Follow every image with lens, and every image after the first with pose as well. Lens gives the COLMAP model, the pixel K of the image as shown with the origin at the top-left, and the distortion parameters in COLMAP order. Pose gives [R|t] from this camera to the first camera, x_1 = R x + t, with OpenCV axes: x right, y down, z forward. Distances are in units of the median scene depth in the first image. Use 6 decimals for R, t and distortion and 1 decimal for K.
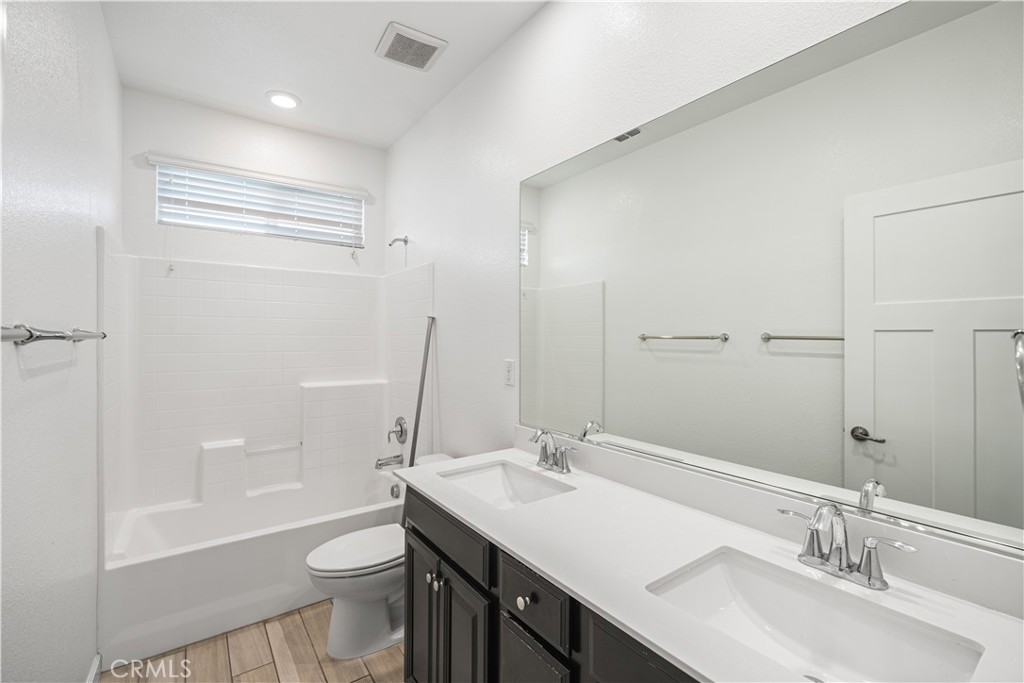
lens RADIAL K [[450.2, 0, 510.6], [0, 450.2, 337.7], [0, 0, 1]] dist [-0.003910, 0.001703]
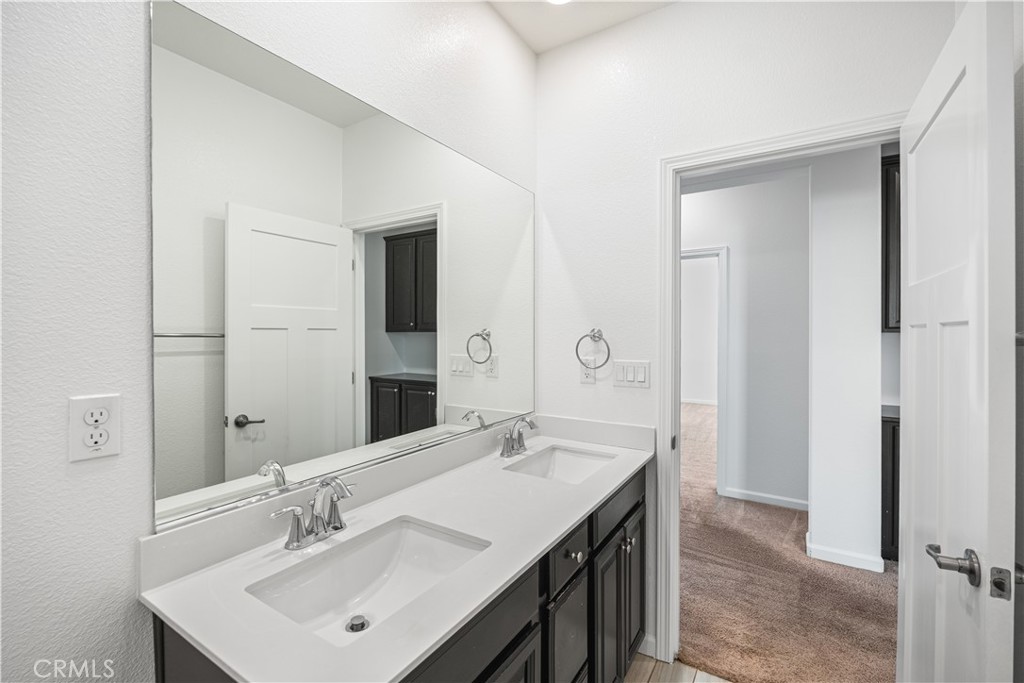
lens RADIAL K [[450.2, 0, 508.9], [0, 450.2, 334.9], [0, 0, 1]] dist [-0.003910, 0.001703]
pose [[-0.369456, -0.006154, 0.929228, -0.509347], [0.003045, 0.999965, 0.007834, -0.006045], [-0.929243, 0.005724, -0.369425, 0.811258]]
